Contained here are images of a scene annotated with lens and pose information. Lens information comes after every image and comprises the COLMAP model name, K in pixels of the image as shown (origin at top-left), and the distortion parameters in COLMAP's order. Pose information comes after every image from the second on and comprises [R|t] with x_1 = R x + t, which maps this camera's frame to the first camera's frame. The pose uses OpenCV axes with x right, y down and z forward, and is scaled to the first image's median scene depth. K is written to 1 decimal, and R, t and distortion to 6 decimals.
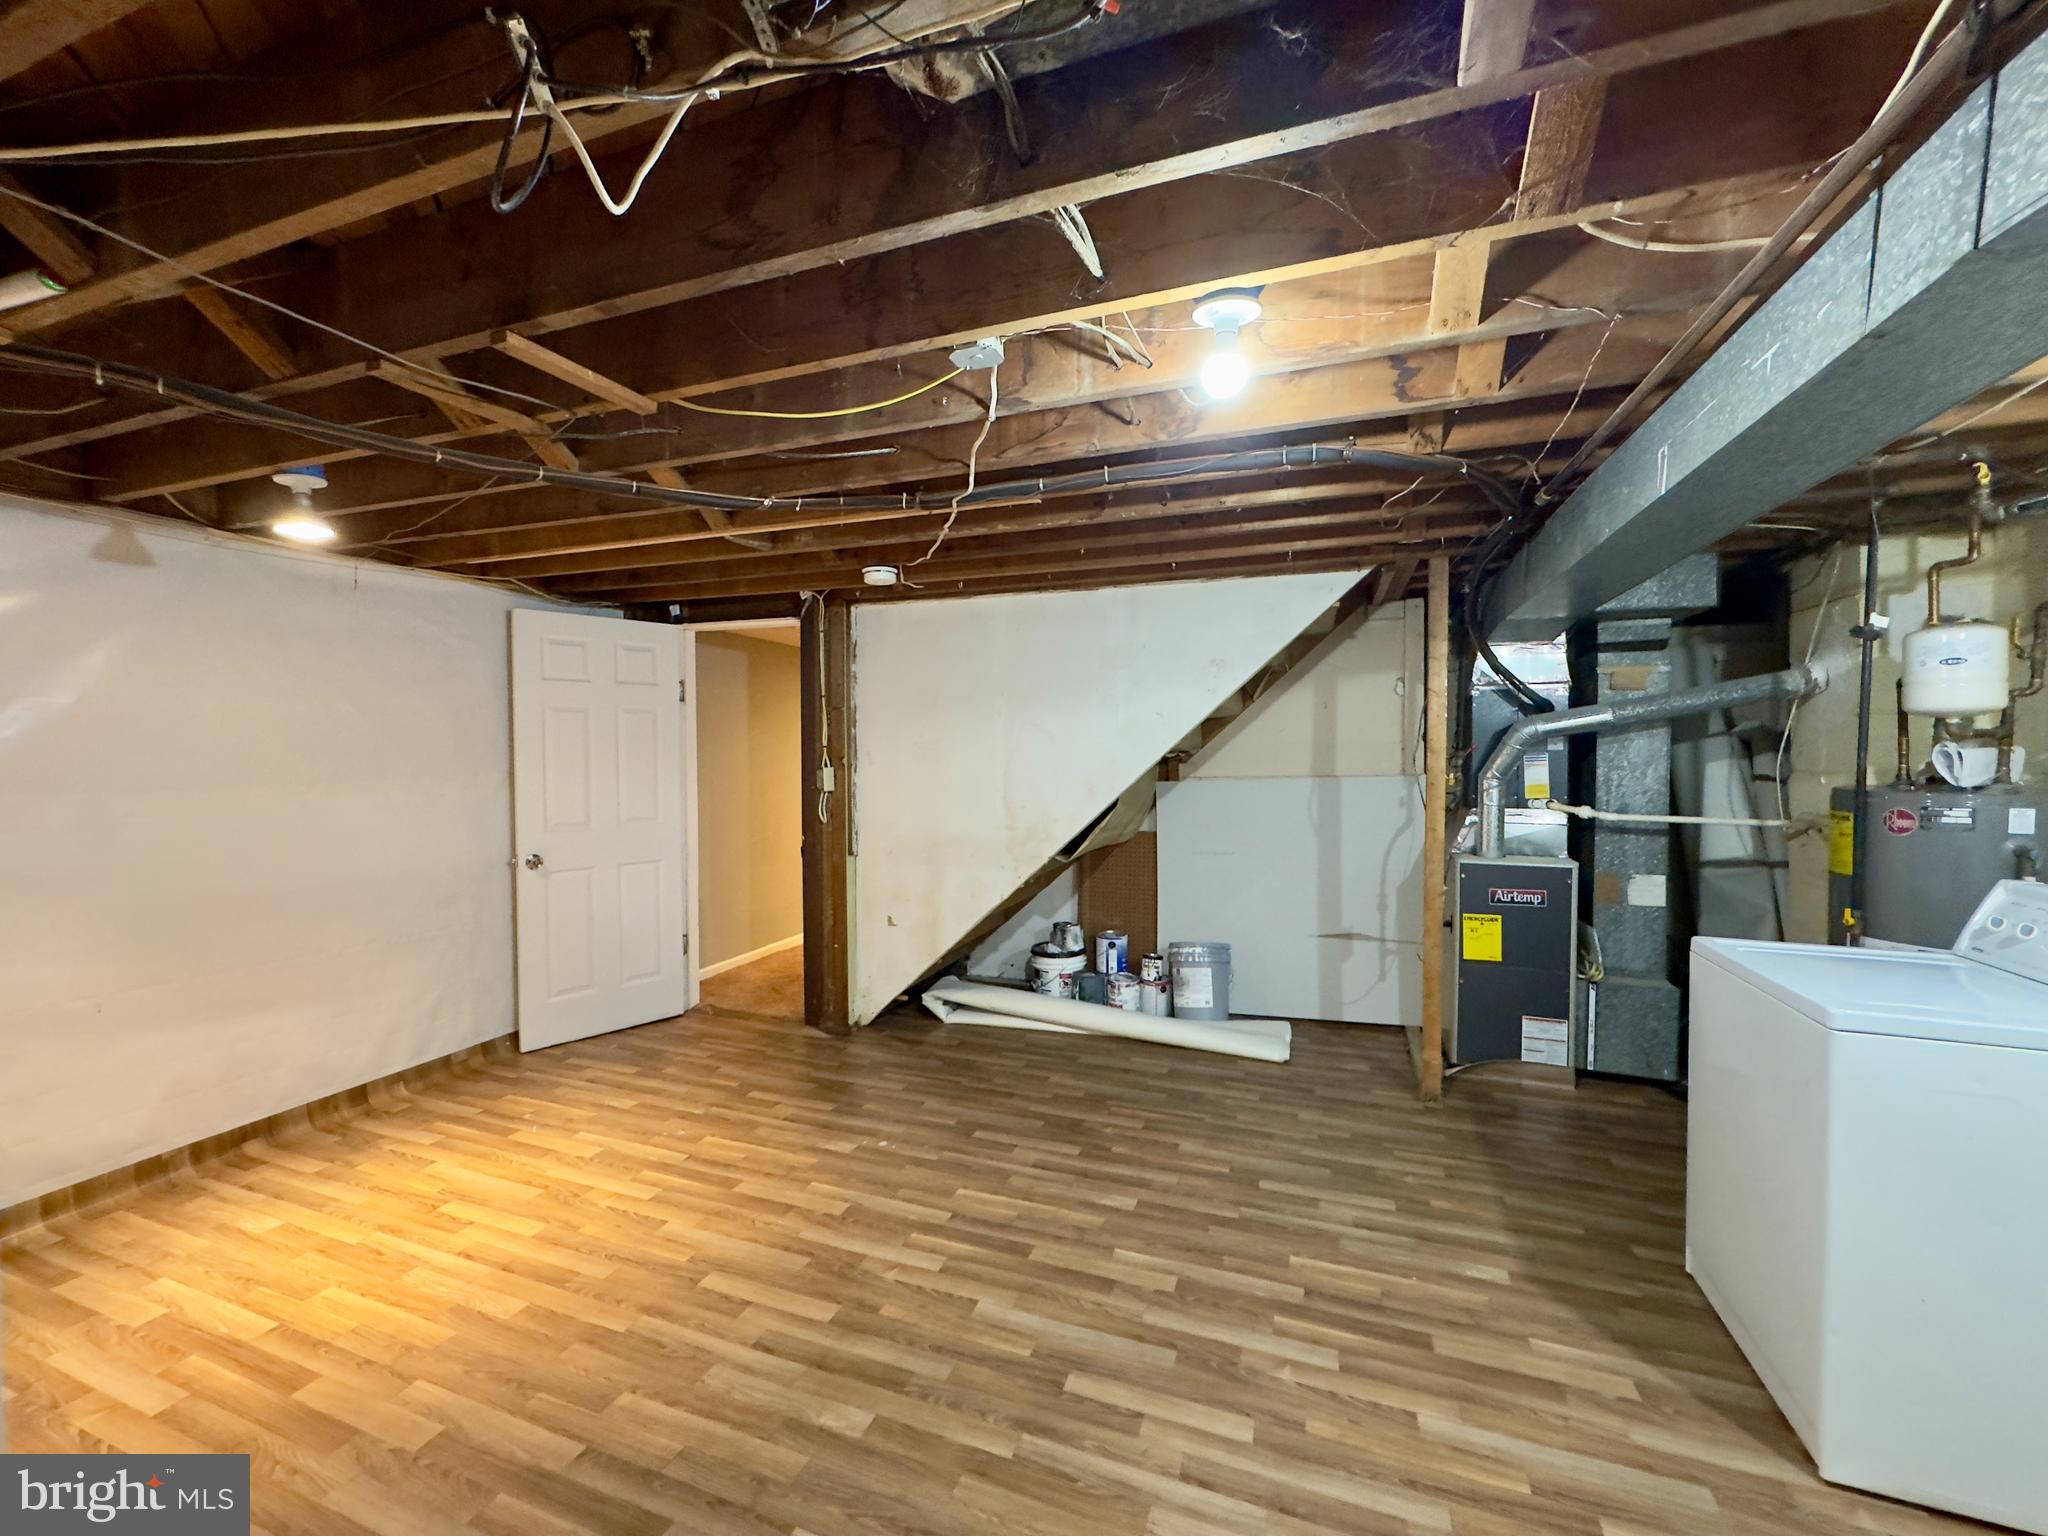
lens RADIAL K [[811.8, 0, 1024.0], [0, 811.8, 768.0], [0, 0, 1]] dist [-0.001199, -0.000148]
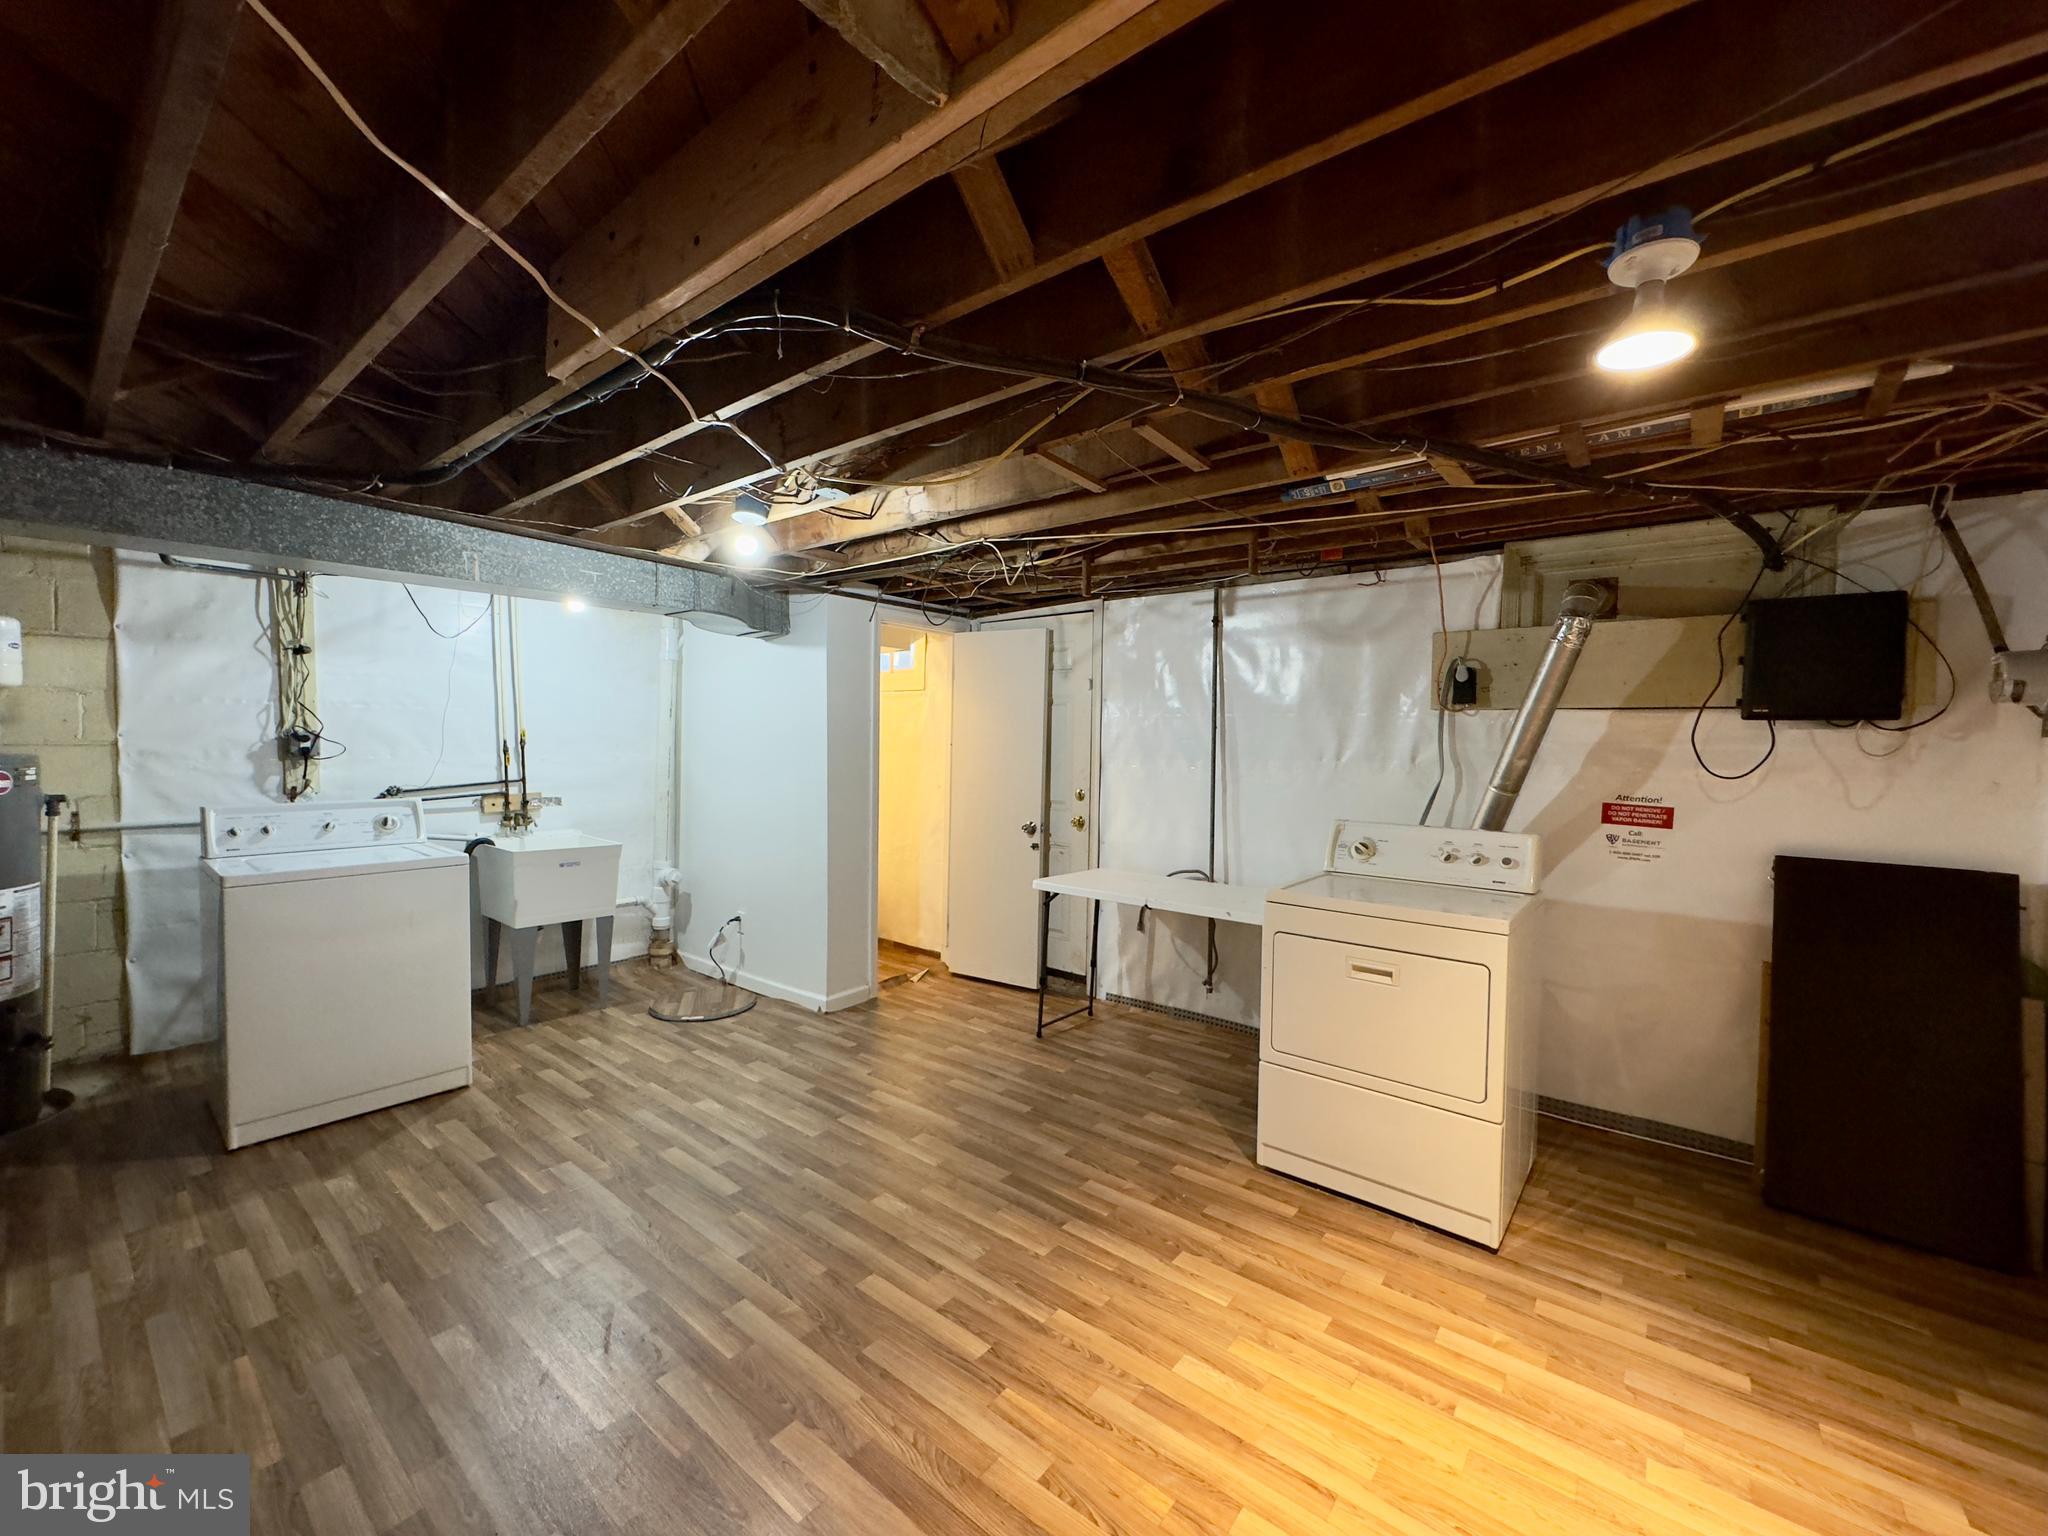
lens RADIAL K [[811.8, 0, 1024.0], [0, 811.8, 768.0], [0, 0, 1]] dist [-0.001199, -0.000148]
pose [[-0.947388, -0.025965, 0.319033, -0.758491], [-0.007657, 0.998258, 0.058507, -0.034717], [-0.319996, 0.052986, -0.945936, 1.935224]]
